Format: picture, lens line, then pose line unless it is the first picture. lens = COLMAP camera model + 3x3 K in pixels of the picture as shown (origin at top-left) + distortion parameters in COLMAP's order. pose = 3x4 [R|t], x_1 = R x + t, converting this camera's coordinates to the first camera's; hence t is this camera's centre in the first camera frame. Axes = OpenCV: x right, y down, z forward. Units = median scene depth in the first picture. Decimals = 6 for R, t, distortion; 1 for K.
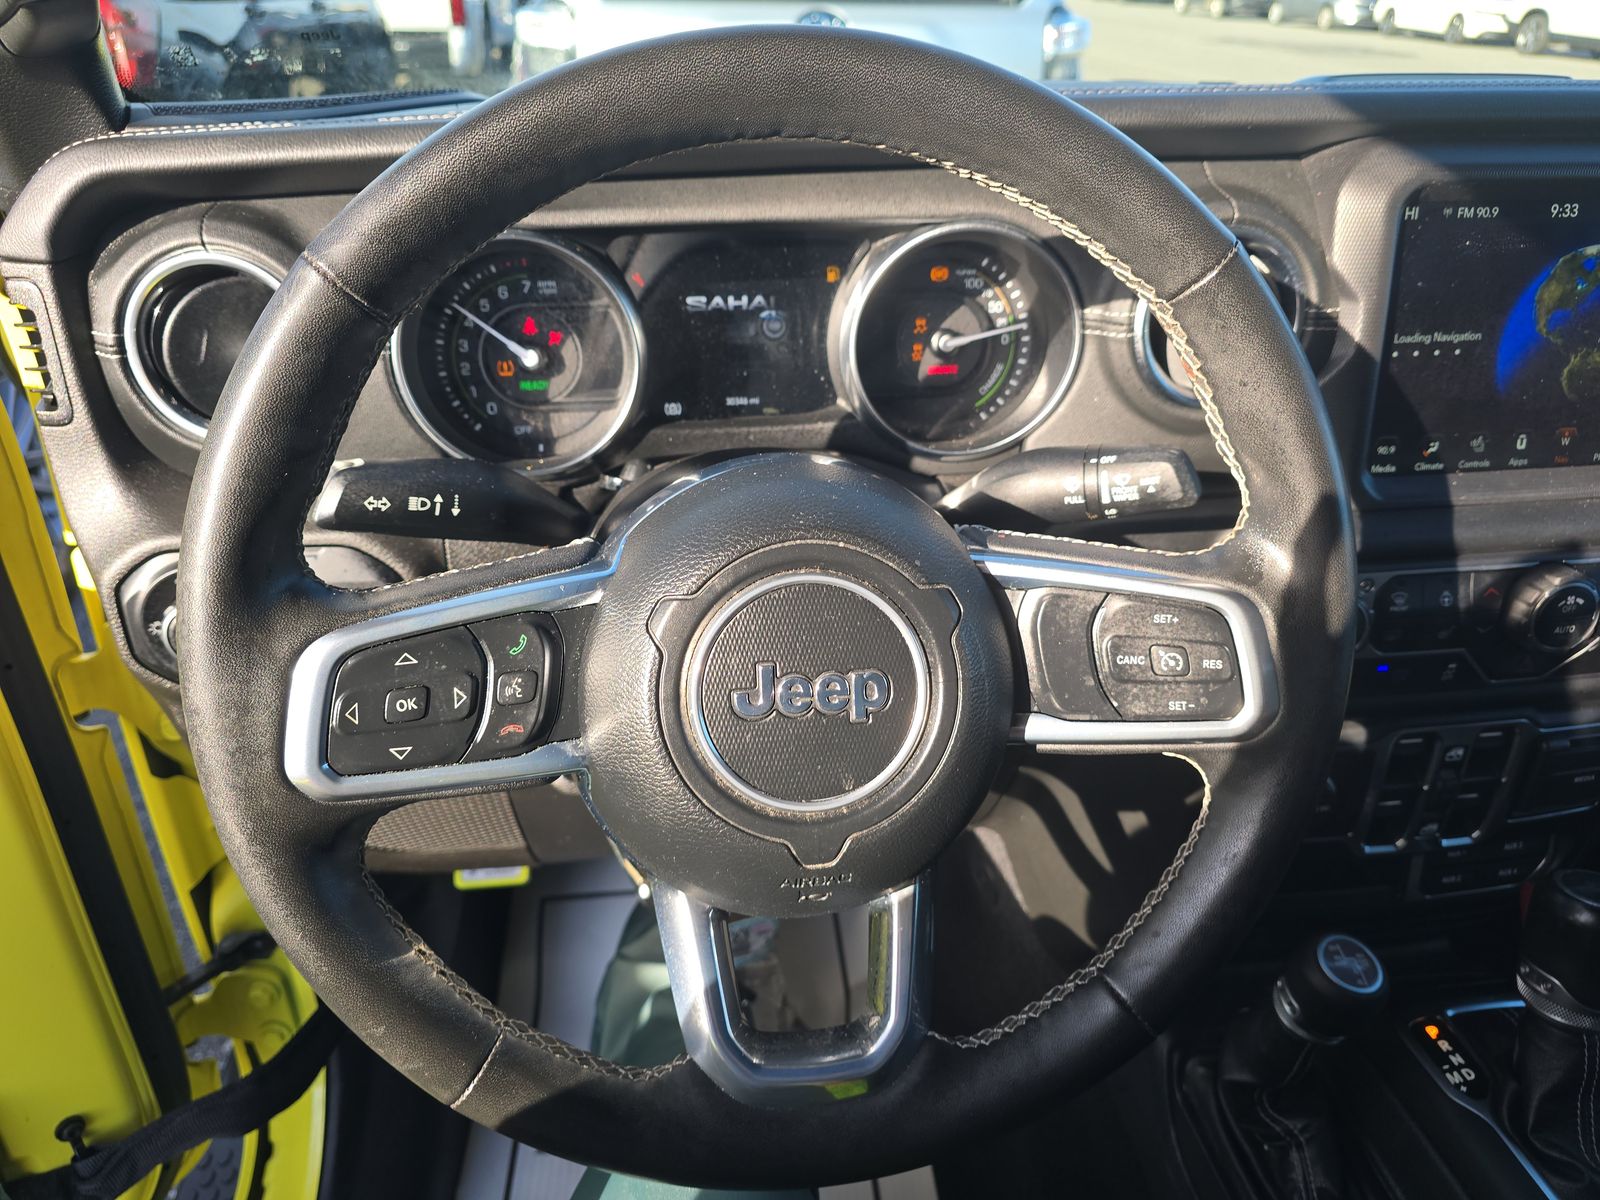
lens RADIAL K [[1083.3, 0, 805.0], [0, 1083.3, 605.9], [0, 0, 1]] dist [0.058424, -0.074026]
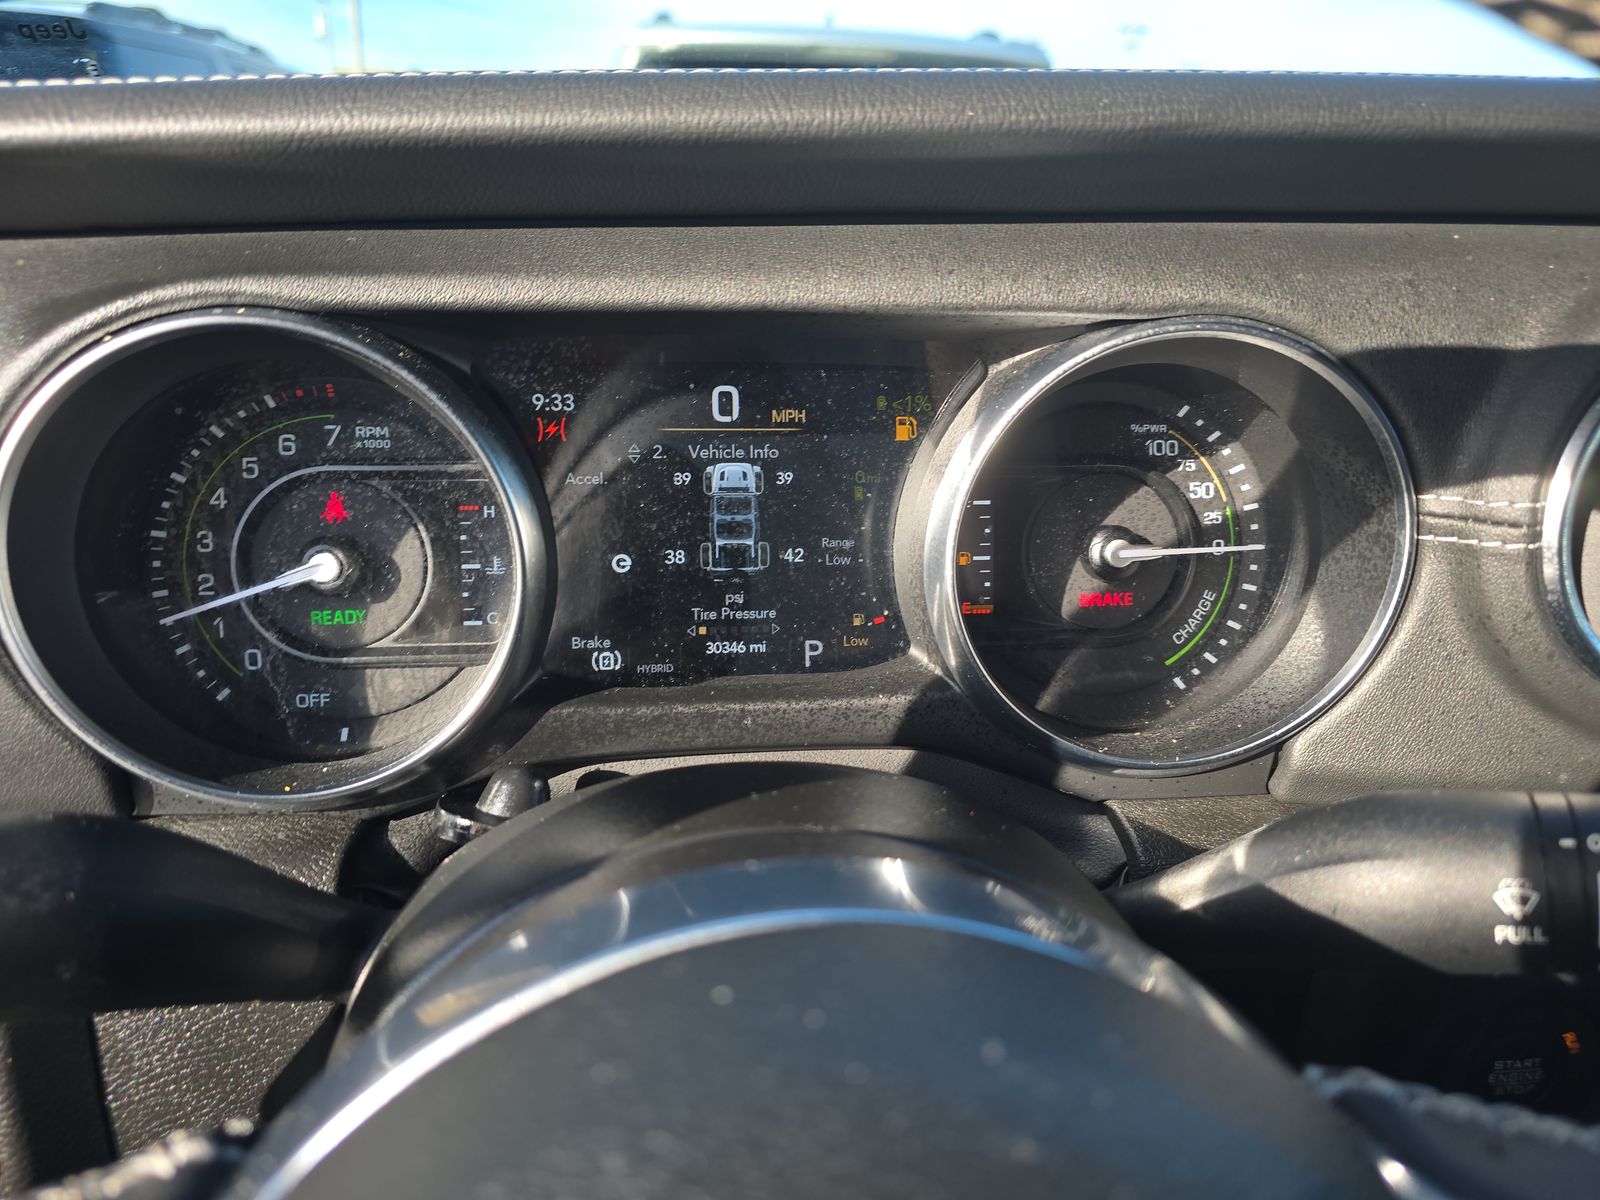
lens RADIAL K [[1076.7, 0, 797.1], [0, 1076.7, 604.4], [0, 0, 1]] dist [0.036652, -0.032858]
pose [[0.999467, 0.020292, -0.025561, -0.014668], [-0.024536, 0.983630, -0.178520, -0.120757], [0.021520, 0.179052, 0.983604, 0.490911]]
